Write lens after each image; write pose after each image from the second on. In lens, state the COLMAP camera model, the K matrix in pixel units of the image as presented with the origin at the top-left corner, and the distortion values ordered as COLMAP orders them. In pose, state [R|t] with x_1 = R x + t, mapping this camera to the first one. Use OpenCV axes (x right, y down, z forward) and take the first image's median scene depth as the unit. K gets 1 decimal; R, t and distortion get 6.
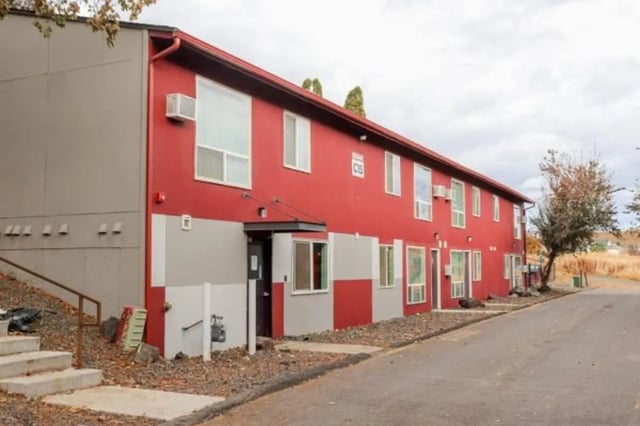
lens RADIAL K [[647.6, 0, 320.6], [0, 647.6, 213.4], [0, 0, 1]] dist [-0.015498, 0.000000]
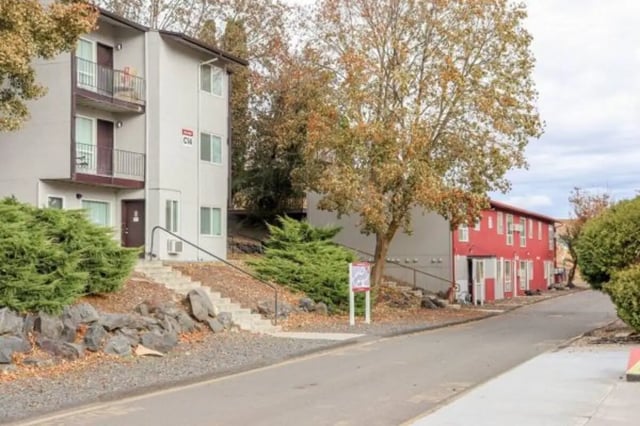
lens RADIAL K [[999.1, 0, 315.8], [0, 999.1, 211.4], [0, 0, 1]] dist [0.181487, 0.000000]
pose [[0.992929, 0.006086, 0.118555, -0.551010], [-0.010103, 0.999394, 0.033311, -0.133035], [-0.118281, -0.034273, 0.992389, -1.318955]]
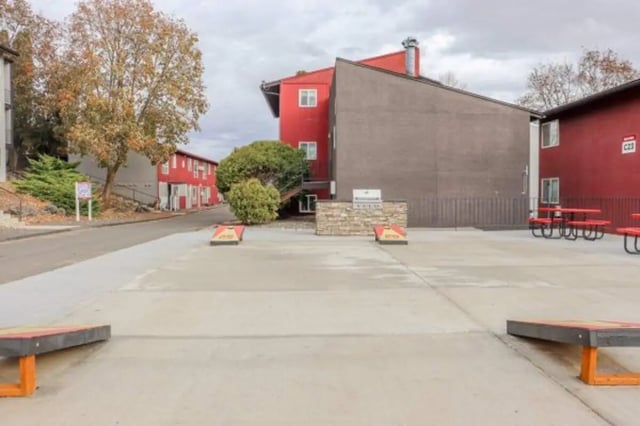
lens RADIAL K [[538.4, 0, 319.0], [0, 538.4, 215.1], [0, 0, 1]] dist [-0.115148, 0.070233]
pose [[0.876698, -0.013088, 0.480863, -0.445646], [-0.047242, 0.992455, 0.113143, -0.103282], [-0.478716, -0.121909, 0.869465, -1.221215]]
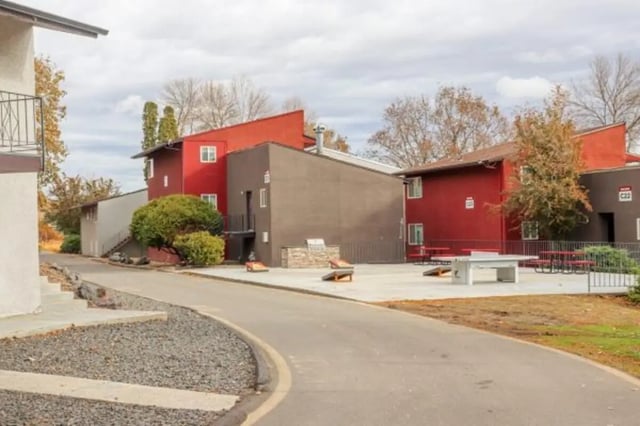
lens RADIAL K [[999.1, 0, 321.1], [0, 999.1, 214.8], [0, 0, 1]] dist [0.181487, 0.000000]
pose [[0.666233, 0.001743, 0.745741, -1.534679], [-0.048730, 0.997962, 0.041202, -0.191961], [-0.744149, -0.063790, 0.664961, -1.987478]]
